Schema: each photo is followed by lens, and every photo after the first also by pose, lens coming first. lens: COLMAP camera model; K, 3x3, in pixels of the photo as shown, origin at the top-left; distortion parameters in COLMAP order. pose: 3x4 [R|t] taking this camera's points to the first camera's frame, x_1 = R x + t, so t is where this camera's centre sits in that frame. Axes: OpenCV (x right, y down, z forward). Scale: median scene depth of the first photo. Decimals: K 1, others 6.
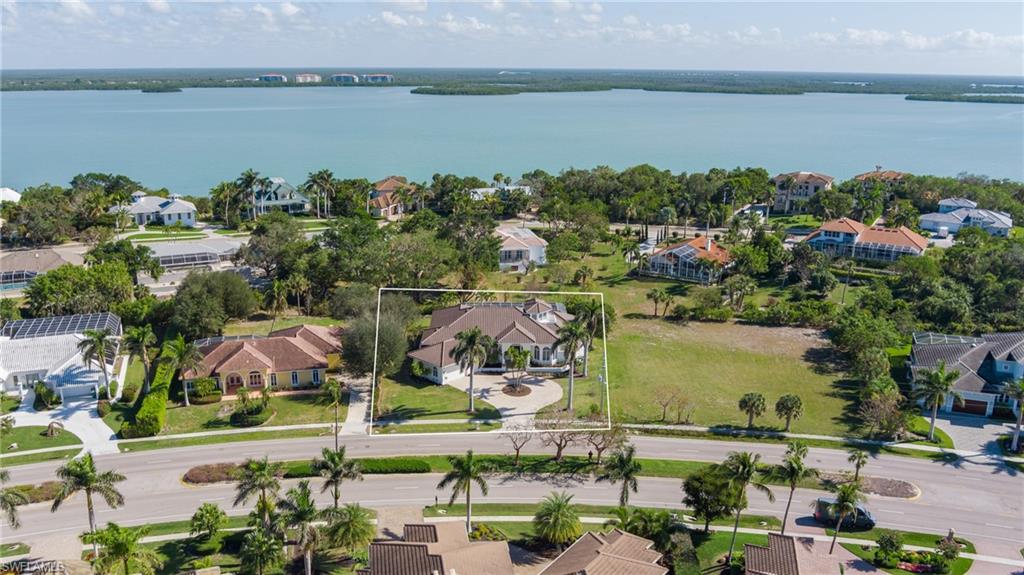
lens RADIAL K [[830.2, 0, 505.5], [0, 830.2, 280.3], [0, 0, 1]] dist [-0.059282, 0.021631]
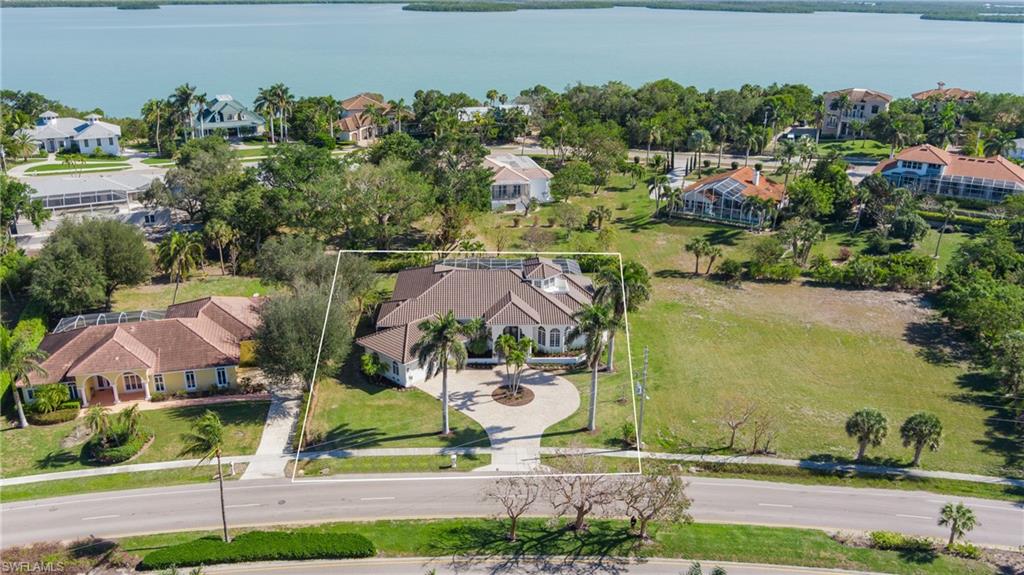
lens RADIAL K [[830.2, 0, 516.6], [0, 830.2, 286.1], [0, 0, 1]] dist [-0.059282, 0.021631]
pose [[0.999877, -0.002642, 0.015454, 0.004617], [0.001144, 0.995367, 0.096140, -0.018930], [-0.015636, -0.096111, 0.995248, 0.246888]]
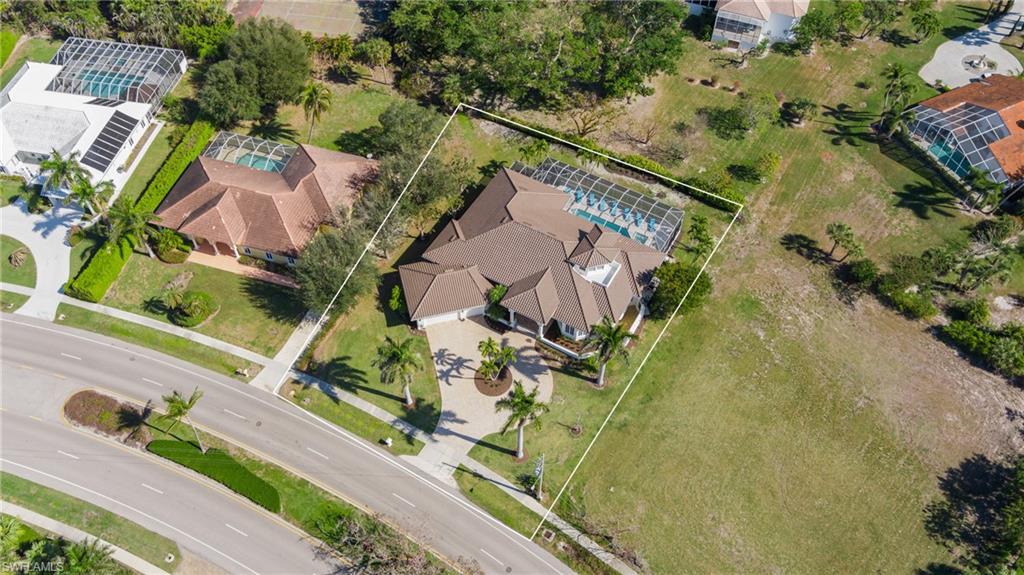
lens RADIAL K [[830.2, 0, 517.7], [0, 830.2, 292.9], [0, 0, 1]] dist [-0.059282, 0.021631]
pose [[0.857821, 0.413870, -0.304722, 0.180584], [-0.136136, 0.754700, 0.641790, -0.327409], [0.495591, -0.509057, 0.703740, 0.393840]]
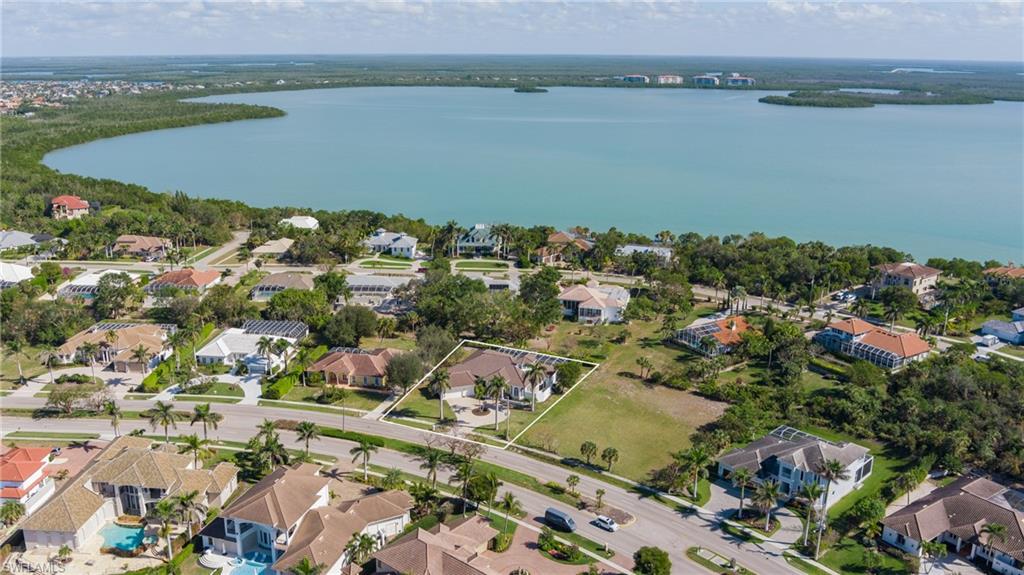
lens RADIAL K [[830.2, 0, 508.5], [0, 830.2, 288.5], [0, 0, 1]] dist [-0.059282, 0.021631]
pose [[0.899247, 0.123234, -0.419724, 0.538631], [-0.112855, 0.992374, 0.049580, -0.143776], [0.422633, 0.002783, 0.906297, -0.322974]]
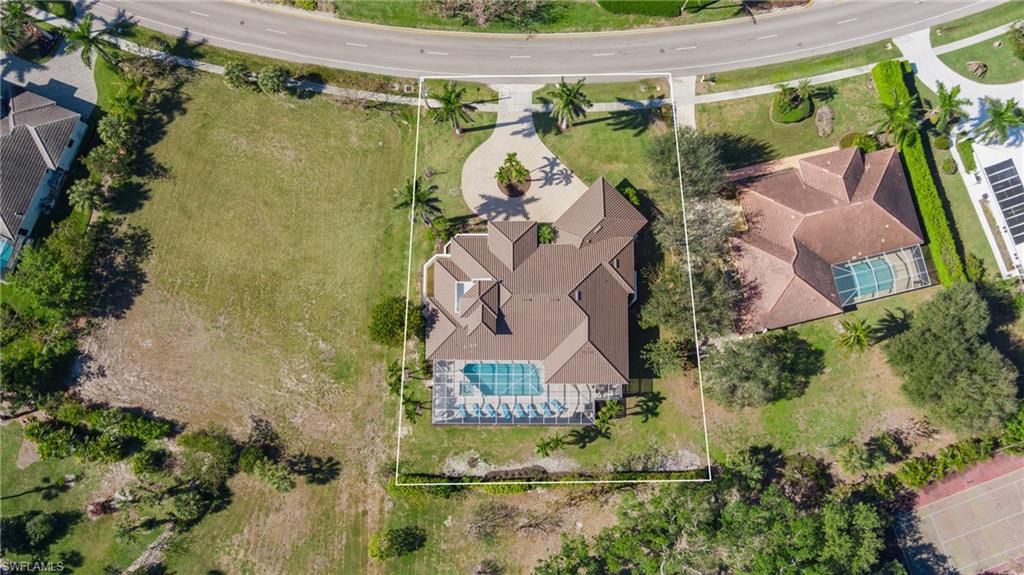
lens RADIAL K [[830.2, 0, 500.5], [0, 830.2, 305.2], [0, 0, 1]] dist [-0.059282, 0.021631]
pose [[-0.999518, -0.026061, 0.016856, 0.007261], [0.020594, -0.150558, 0.988387, -0.581045], [-0.023221, 0.988258, 0.151022, 0.770016]]
